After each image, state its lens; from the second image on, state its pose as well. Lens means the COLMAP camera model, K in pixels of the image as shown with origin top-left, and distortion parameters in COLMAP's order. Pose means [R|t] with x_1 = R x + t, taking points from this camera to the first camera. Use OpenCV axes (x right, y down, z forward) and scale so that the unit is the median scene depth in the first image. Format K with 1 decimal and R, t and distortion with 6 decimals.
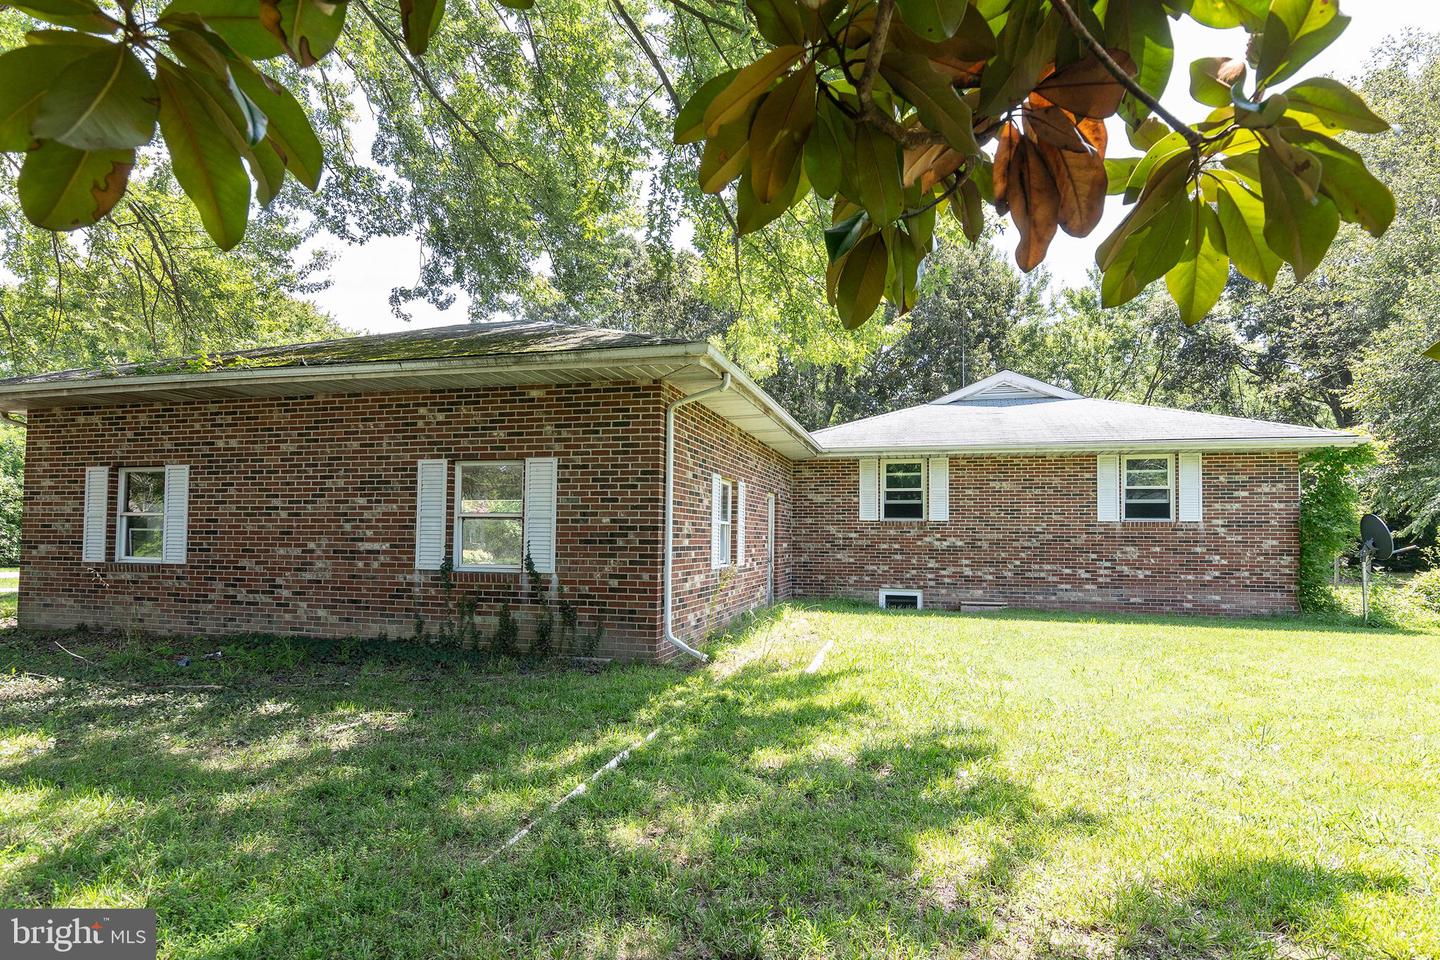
lens RADIAL K [[735.4, 0, 727.5], [0, 735.4, 530.7], [0, 0, 1]] dist [-0.005864, -0.000254]
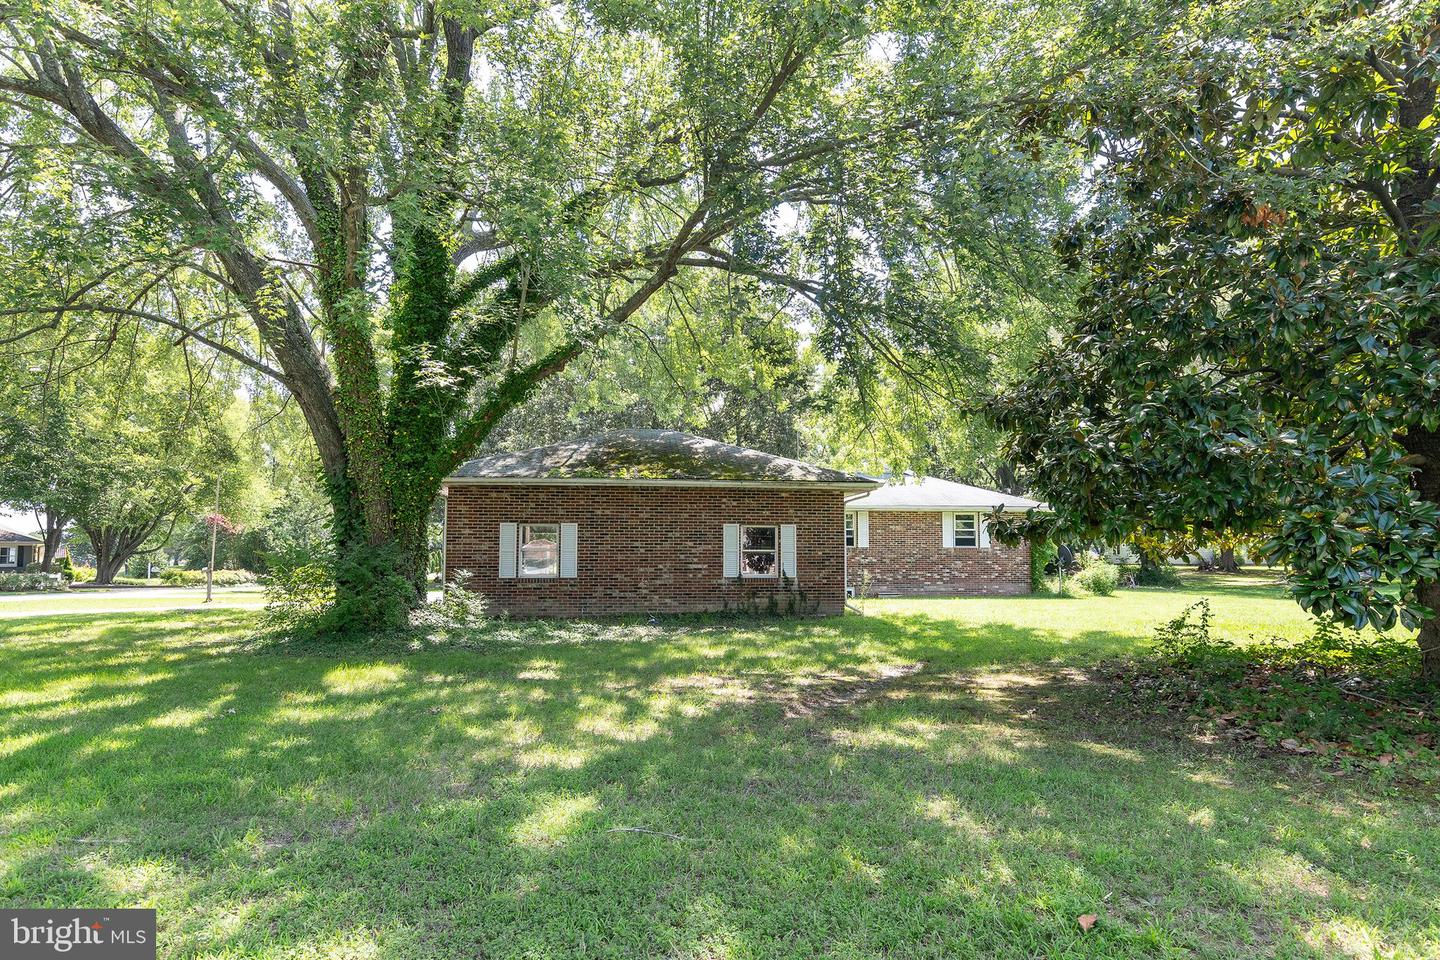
lens RADIAL K [[735.4, 0, 727.5], [0, 735.4, 530.7], [0, 0, 1]] dist [-0.005864, -0.000254]
pose [[0.931853, 0.003050, 0.362824, -0.709274], [0.003868, 0.999824, -0.018340, -0.024369], [-0.362816, 0.018493, 0.931677, -0.564353]]
